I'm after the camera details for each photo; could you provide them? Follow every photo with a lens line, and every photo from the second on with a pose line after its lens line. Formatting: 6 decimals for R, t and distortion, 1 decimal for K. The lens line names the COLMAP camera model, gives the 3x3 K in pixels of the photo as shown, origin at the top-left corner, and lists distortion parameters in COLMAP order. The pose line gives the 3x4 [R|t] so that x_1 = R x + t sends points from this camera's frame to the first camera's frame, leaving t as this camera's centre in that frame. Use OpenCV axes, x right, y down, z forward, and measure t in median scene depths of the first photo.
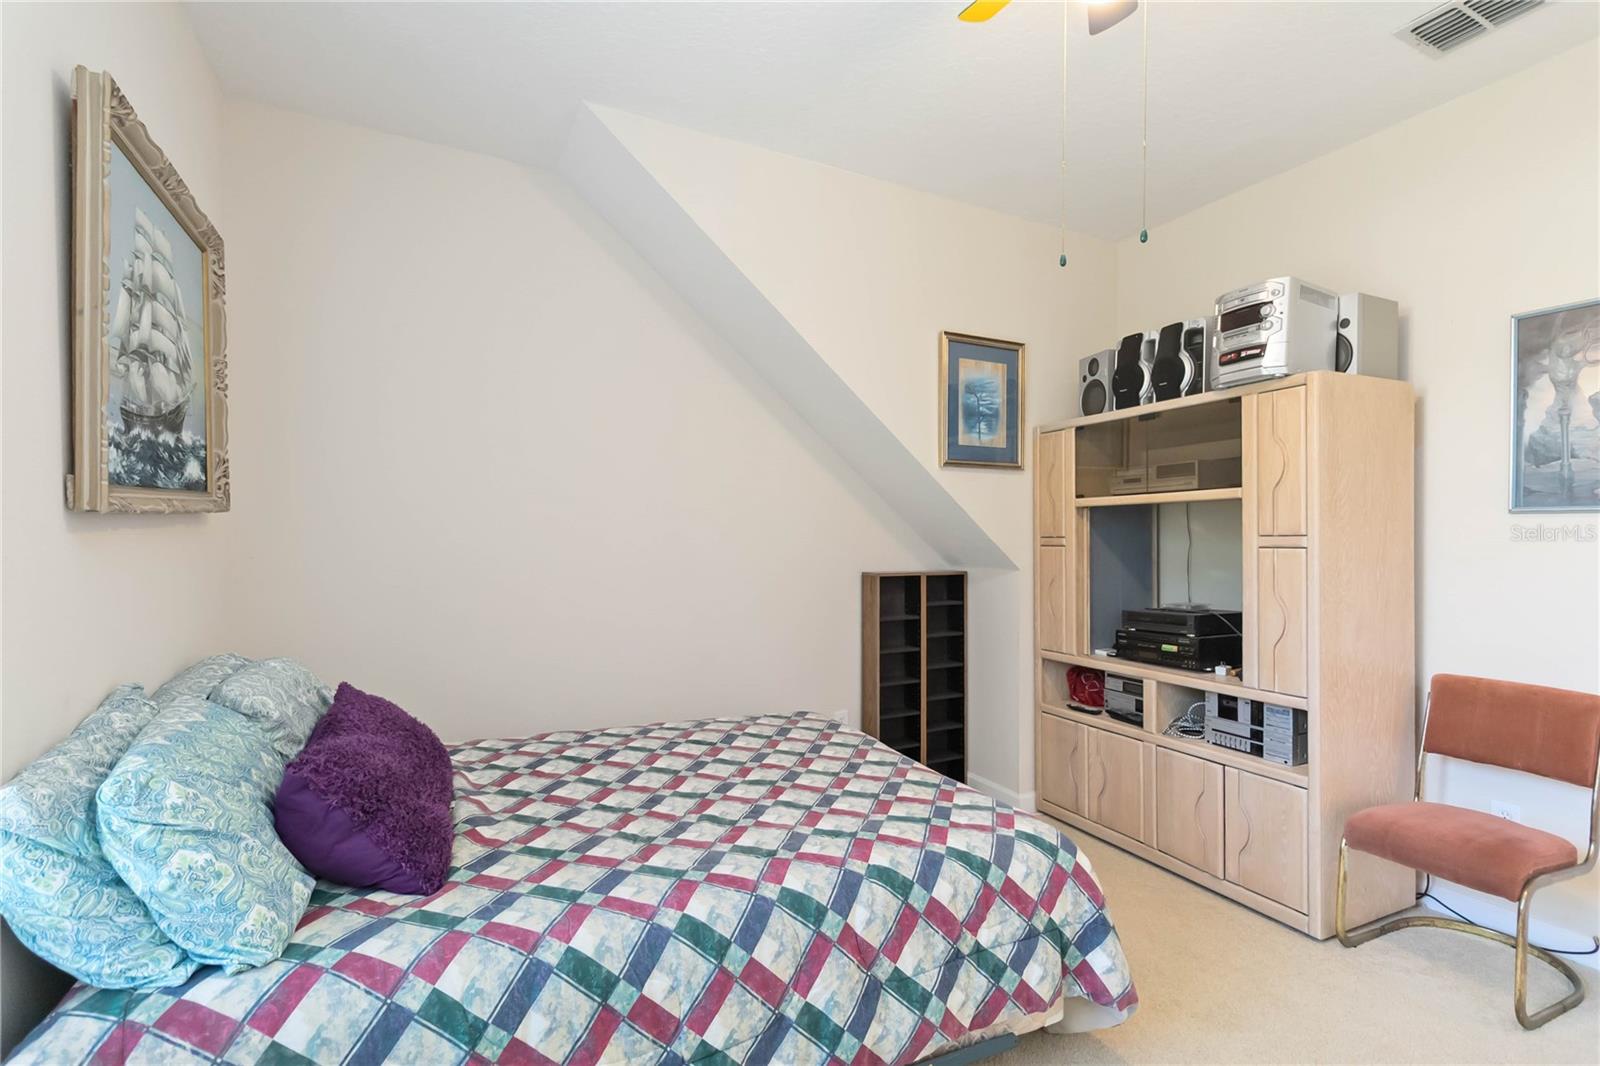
lens RADIAL K [[739.0, 0, 802.1], [0, 739.0, 540.3], [0, 0, 1]] dist [-0.001342, 0.001604]
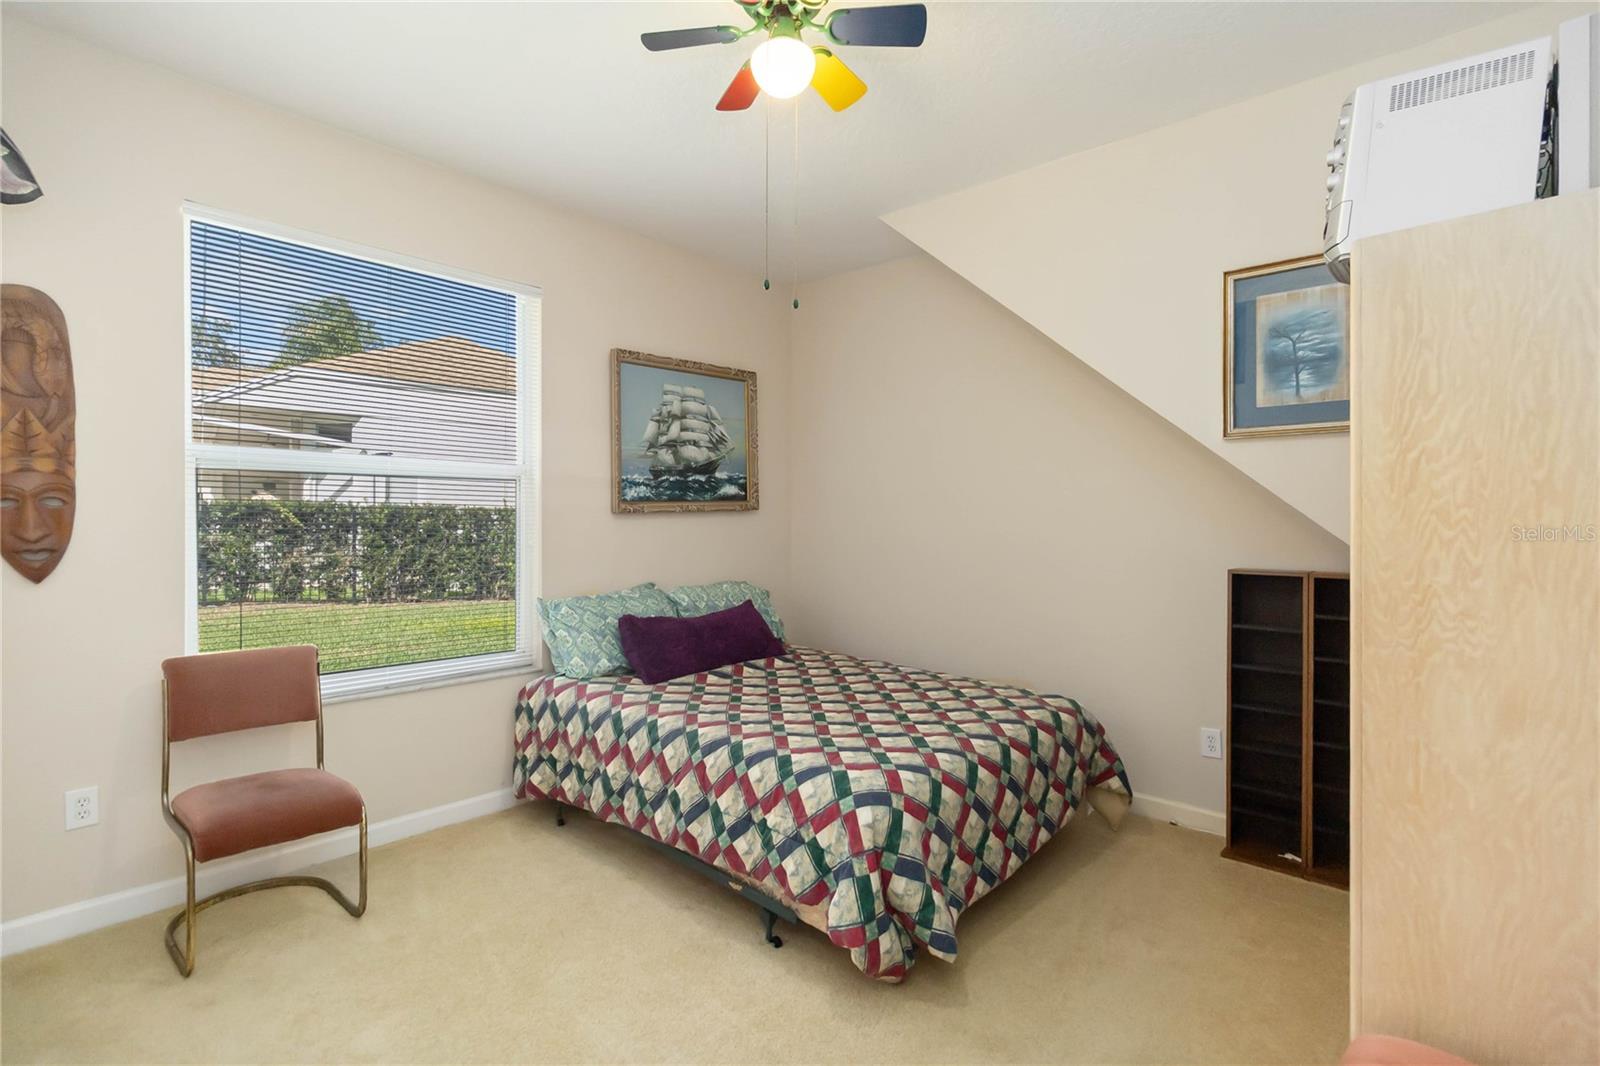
lens RADIAL K [[739.0, 0, 807.5], [0, 739.0, 523.5], [0, 0, 1]] dist [-0.001342, 0.001604]
pose [[0.375774, 0.003191, -0.926706, 0.964928], [-0.010774, 0.999942, -0.000926, -0.002126], [0.926649, 0.010333, 0.375786, 0.348074]]
